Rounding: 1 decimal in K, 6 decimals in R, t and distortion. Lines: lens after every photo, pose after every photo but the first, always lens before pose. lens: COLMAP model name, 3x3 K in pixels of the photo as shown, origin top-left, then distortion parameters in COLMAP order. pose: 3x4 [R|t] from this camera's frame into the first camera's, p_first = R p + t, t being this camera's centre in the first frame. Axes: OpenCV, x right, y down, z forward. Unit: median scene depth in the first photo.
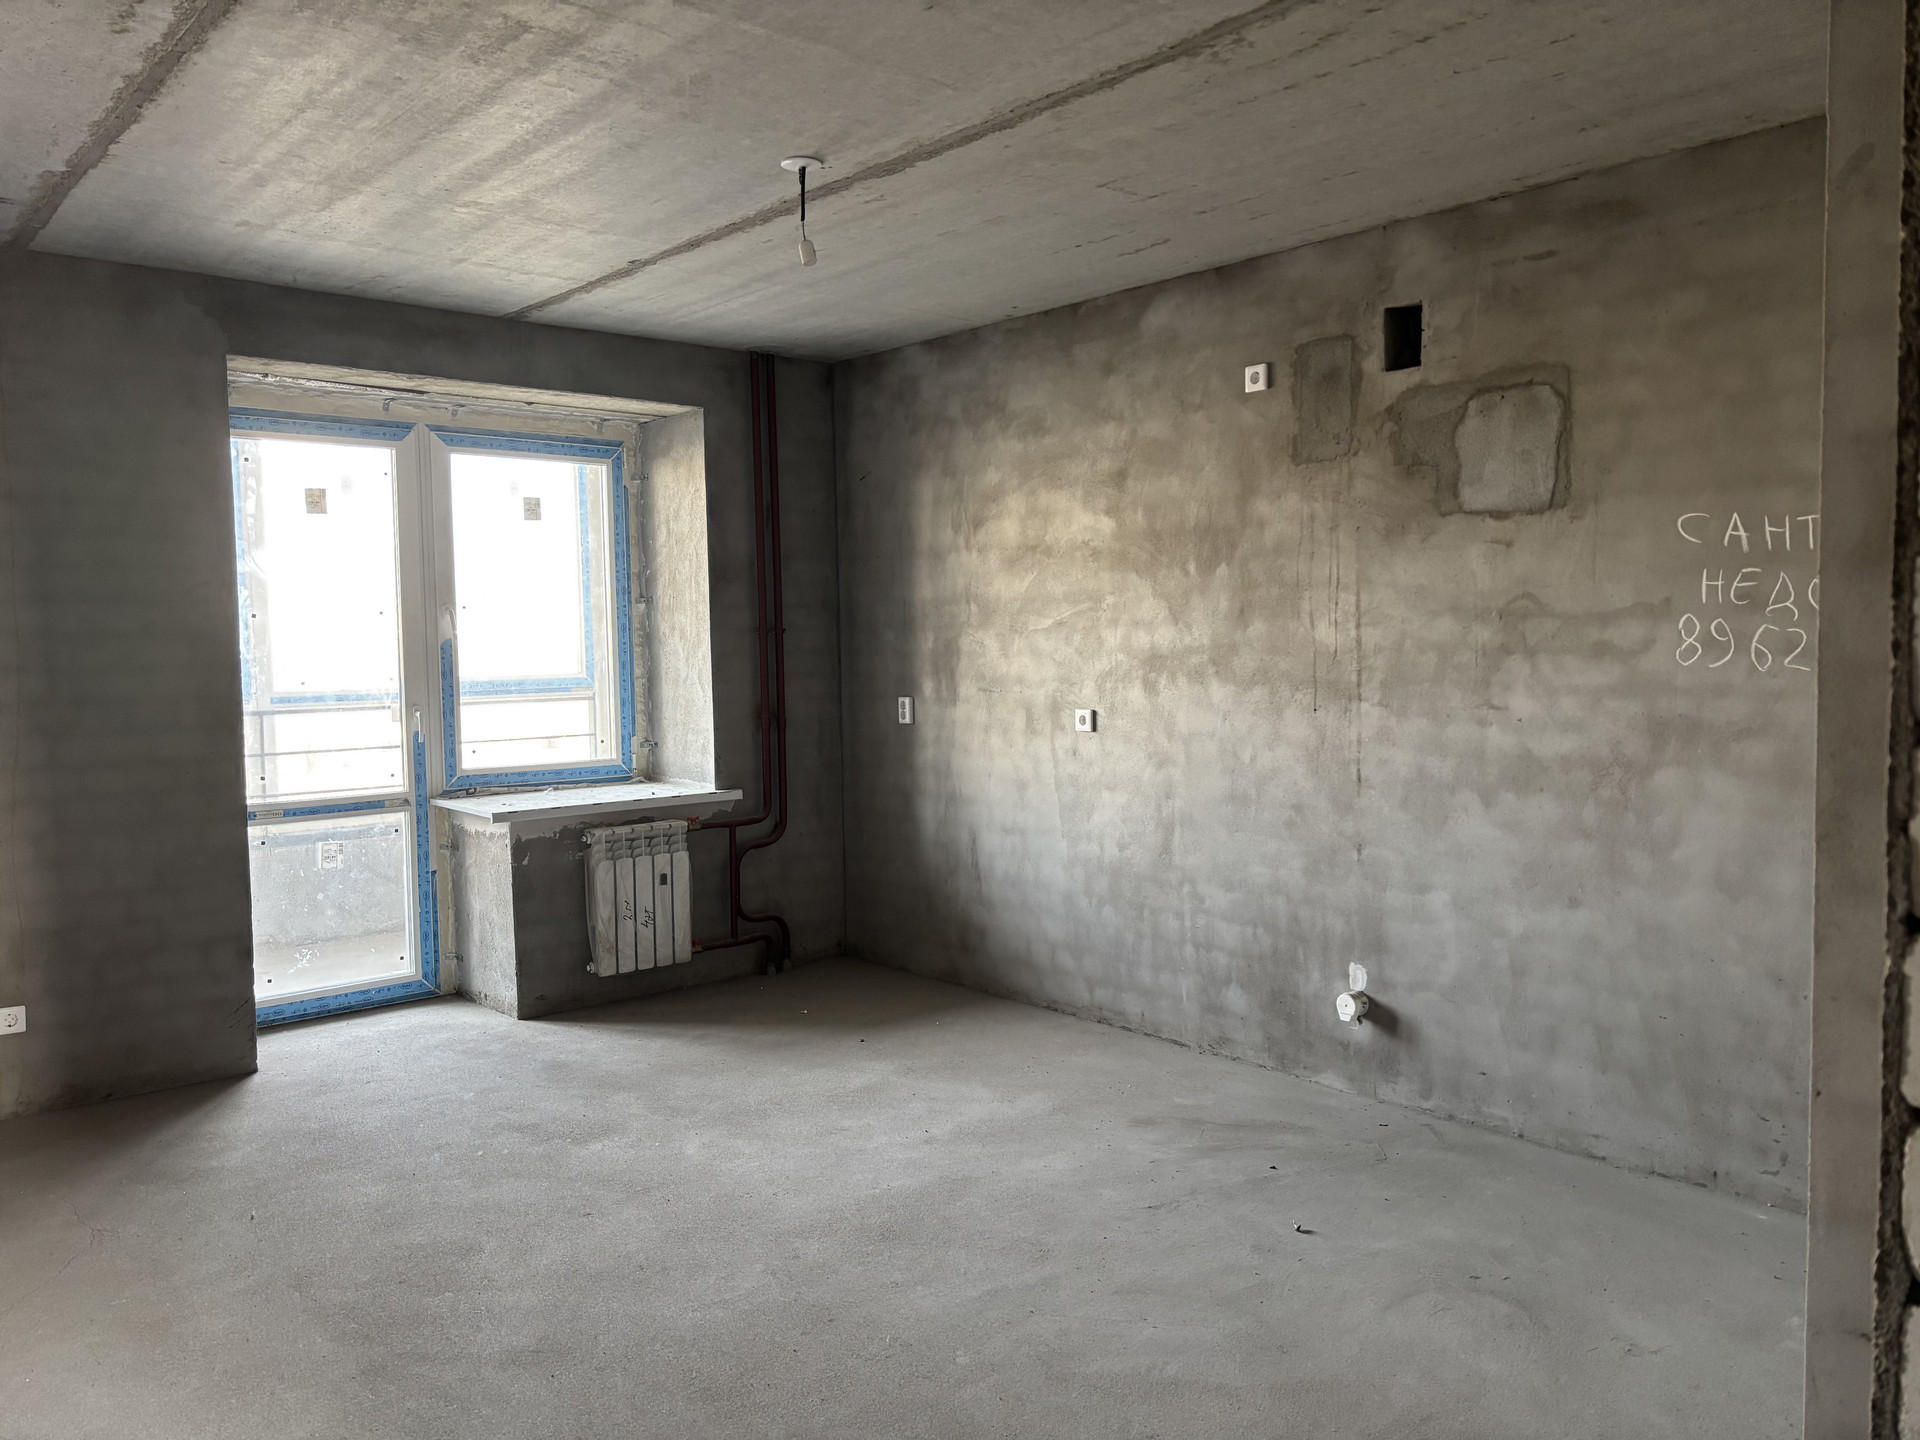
lens RADIAL K [[1445.1, 0, 977.5], [0, 1445.1, 730.3], [0, 0, 1]] dist [0.052352, -0.060426]
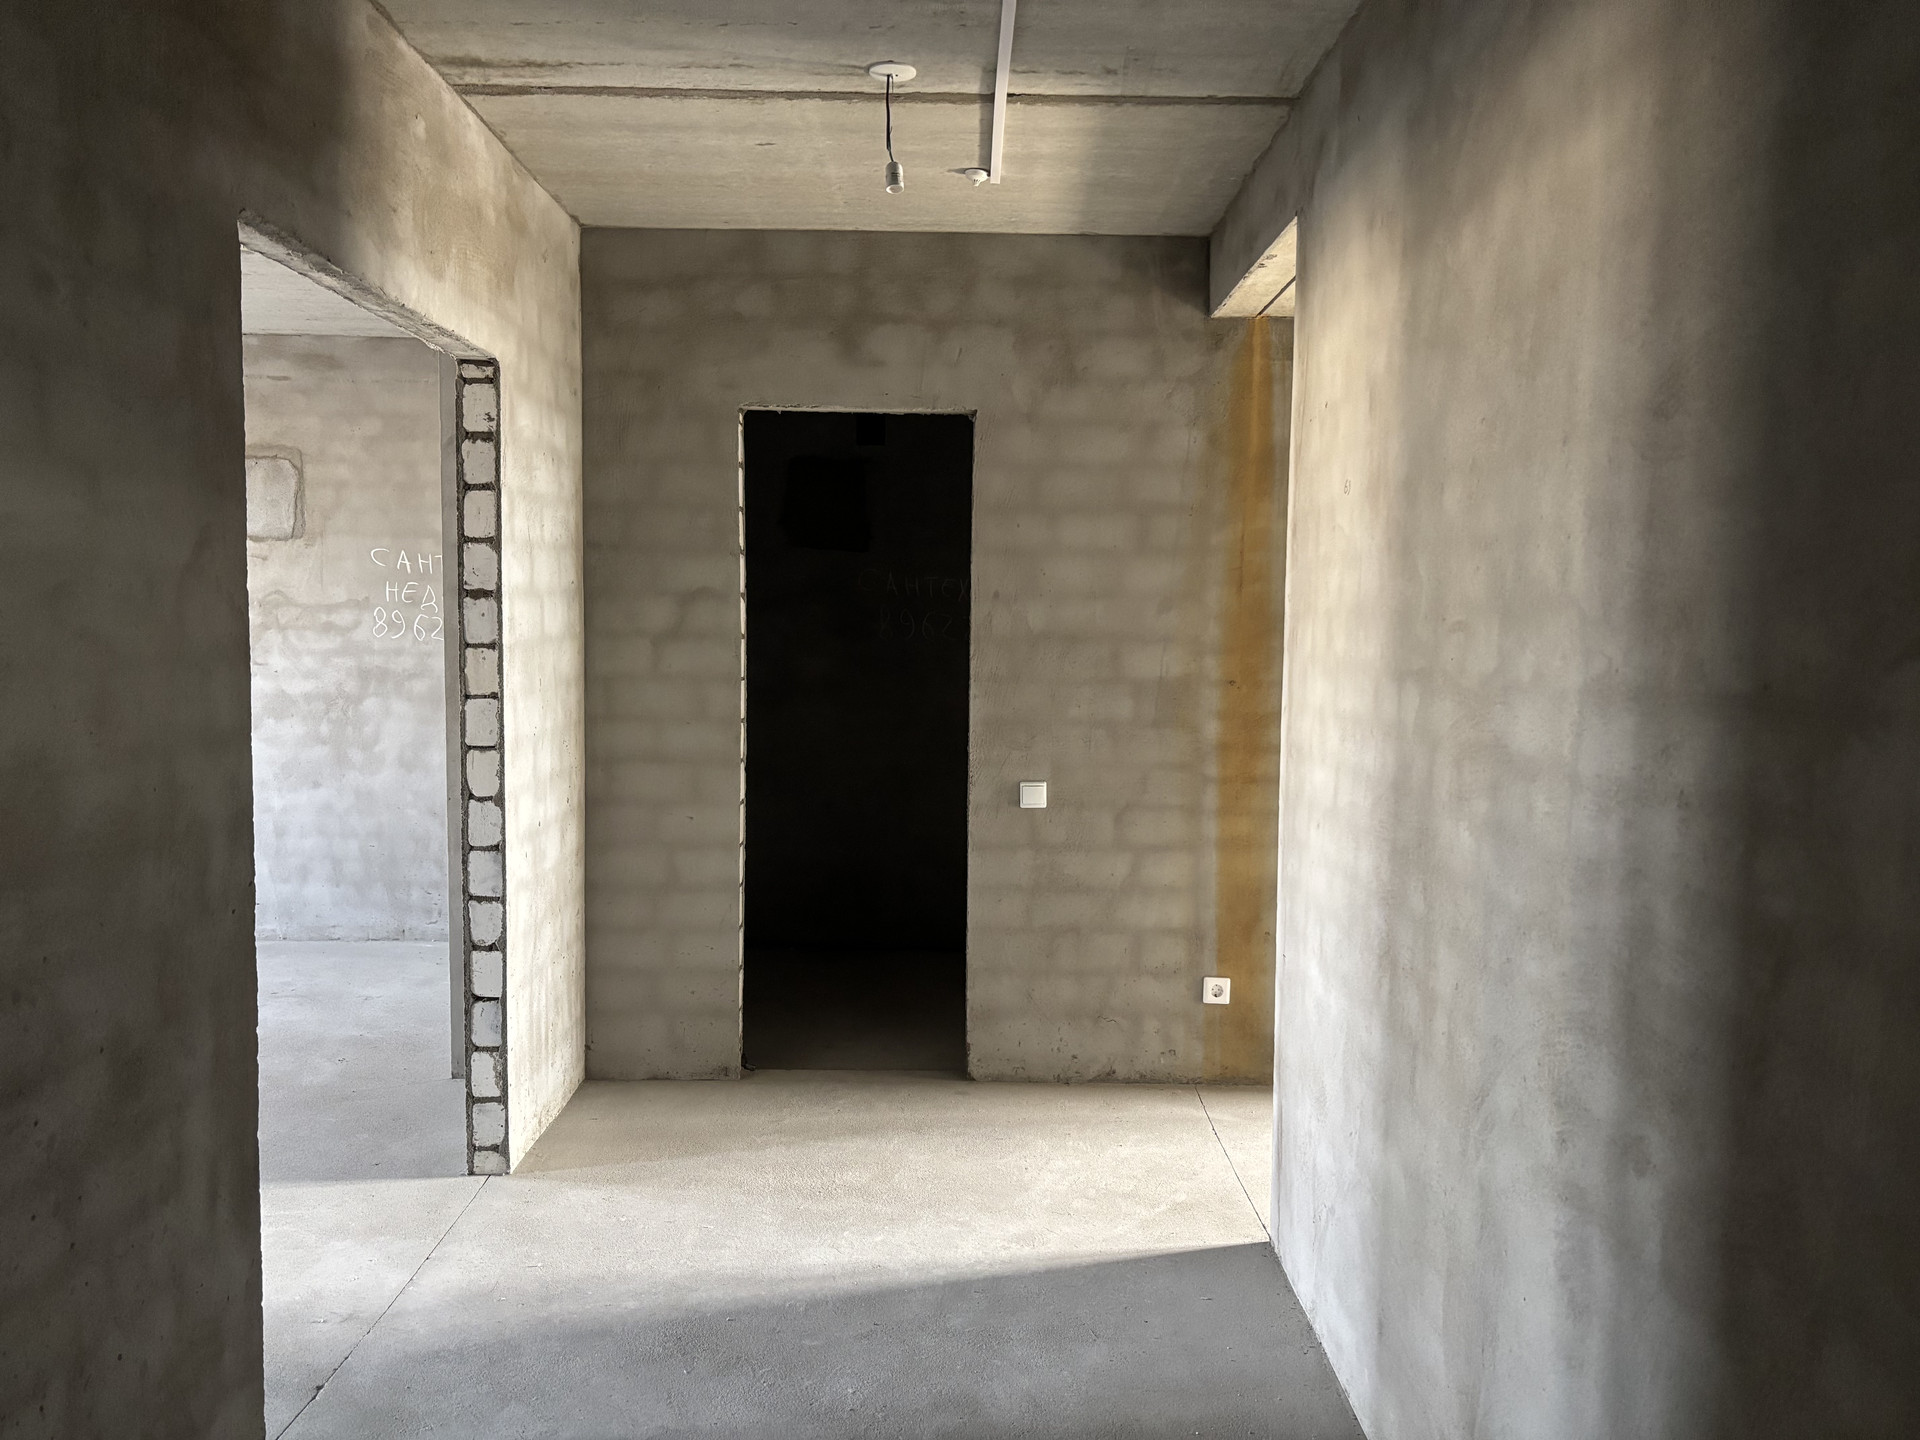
lens RADIAL K [[1445.1, 0, 936.4], [0, 1445.1, 712.4], [0, 0, 1]] dist [0.052352, -0.060426]
pose [[0.668532, -0.028281, 0.743146, -0.335827], [0.029668, 0.999495, 0.011347, 0.042134], [-0.743091, 0.014462, 0.669034, -0.605774]]
